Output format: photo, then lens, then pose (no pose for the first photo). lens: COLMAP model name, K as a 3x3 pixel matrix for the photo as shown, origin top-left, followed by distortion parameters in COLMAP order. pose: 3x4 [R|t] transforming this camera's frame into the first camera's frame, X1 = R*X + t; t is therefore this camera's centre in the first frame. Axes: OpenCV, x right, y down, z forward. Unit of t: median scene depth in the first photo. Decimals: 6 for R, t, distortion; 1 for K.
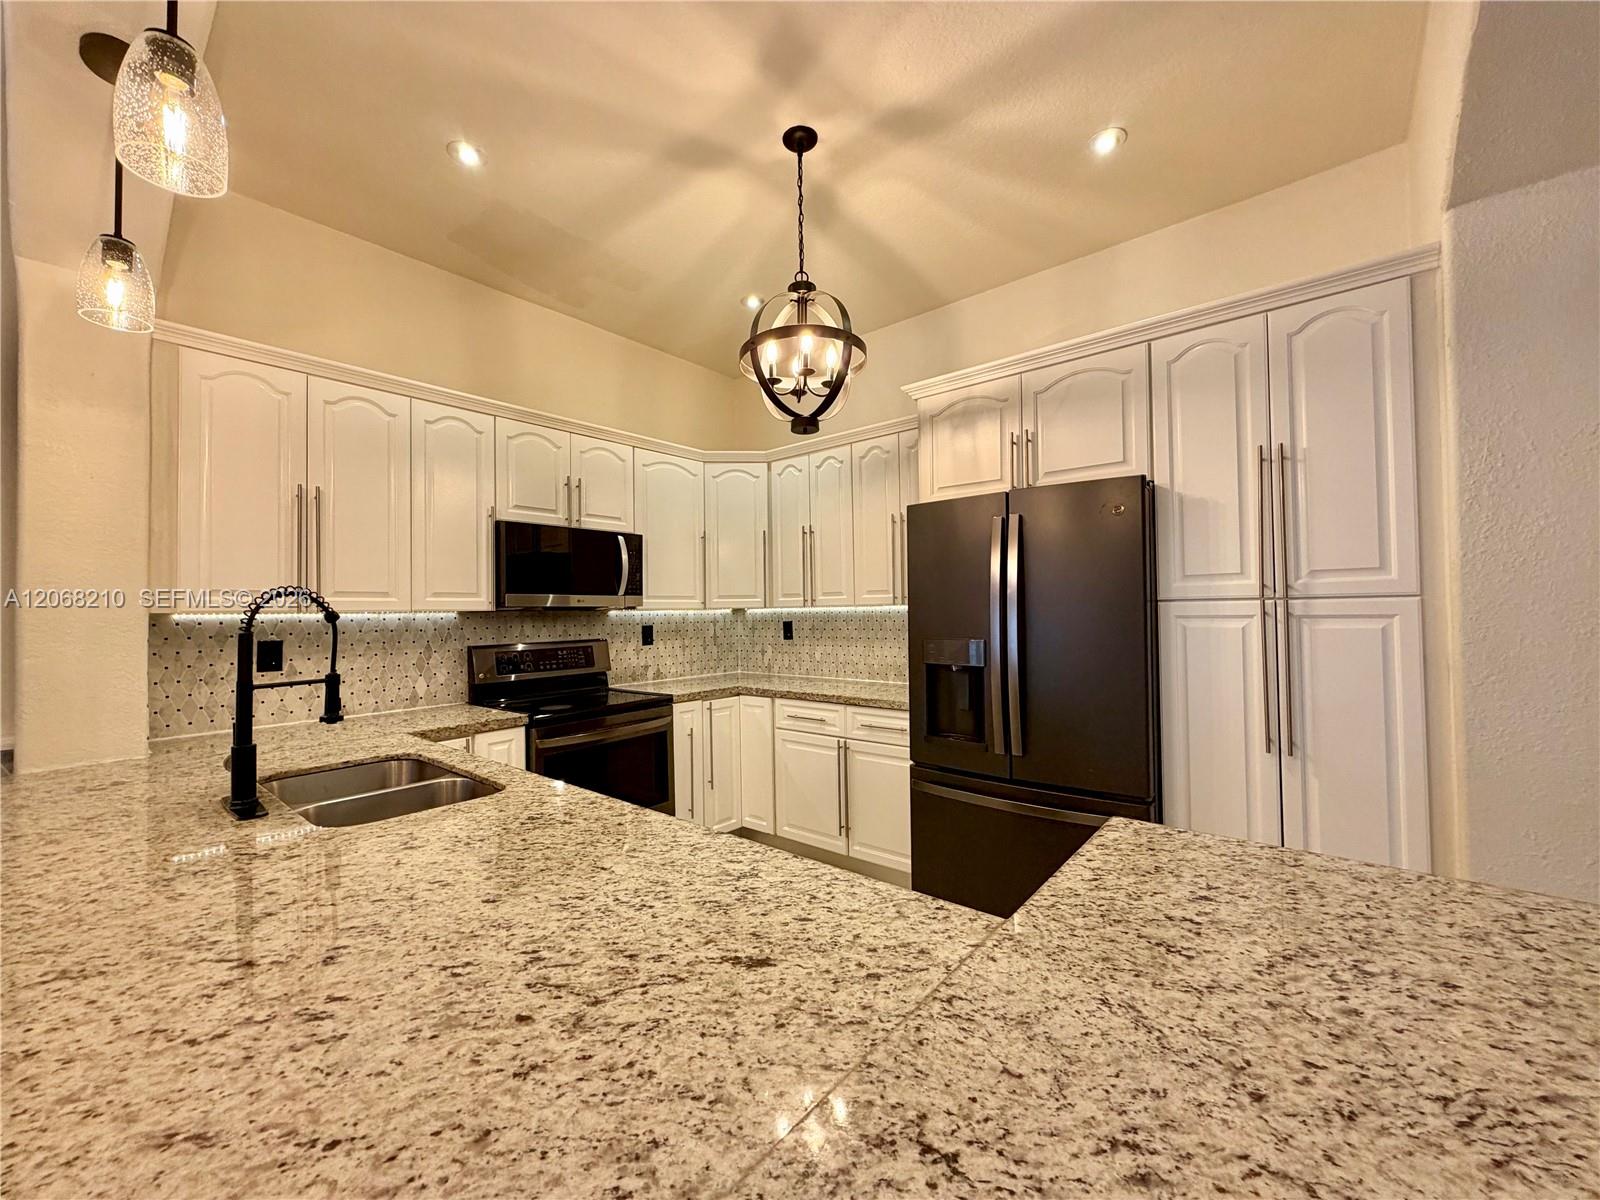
lens RADIAL K [[650.0, 0, 804.5], [0, 650.0, 598.6], [0, 0, 1]] dist [0.000639, -0.000278]
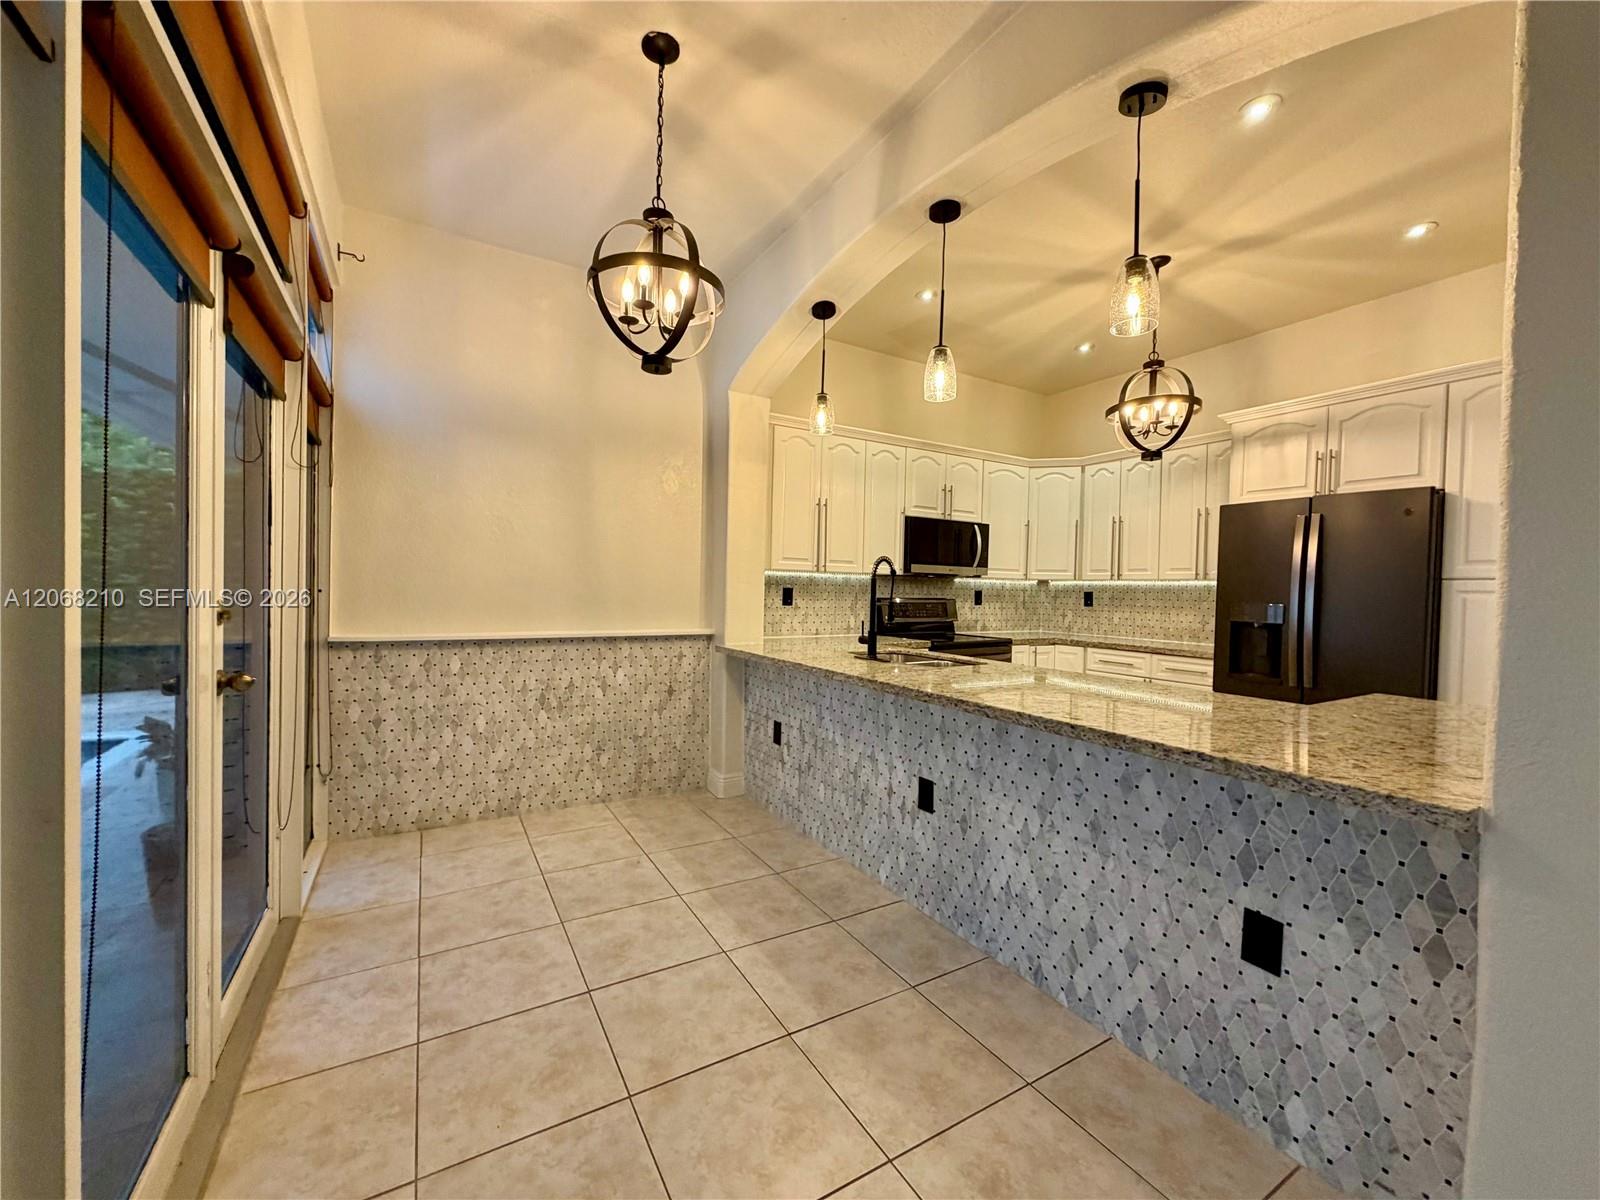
lens RADIAL K [[650.0, 0, 794.3], [0, 650.0, 600.1], [0, 0, 1]] dist [0.000639, -0.000278]
pose [[0.938366, 0.041891, -0.343095, -0.170246], [-0.029186, 0.998686, 0.042115, 0.019480], [0.344408, -0.029505, 0.938356, -0.493159]]
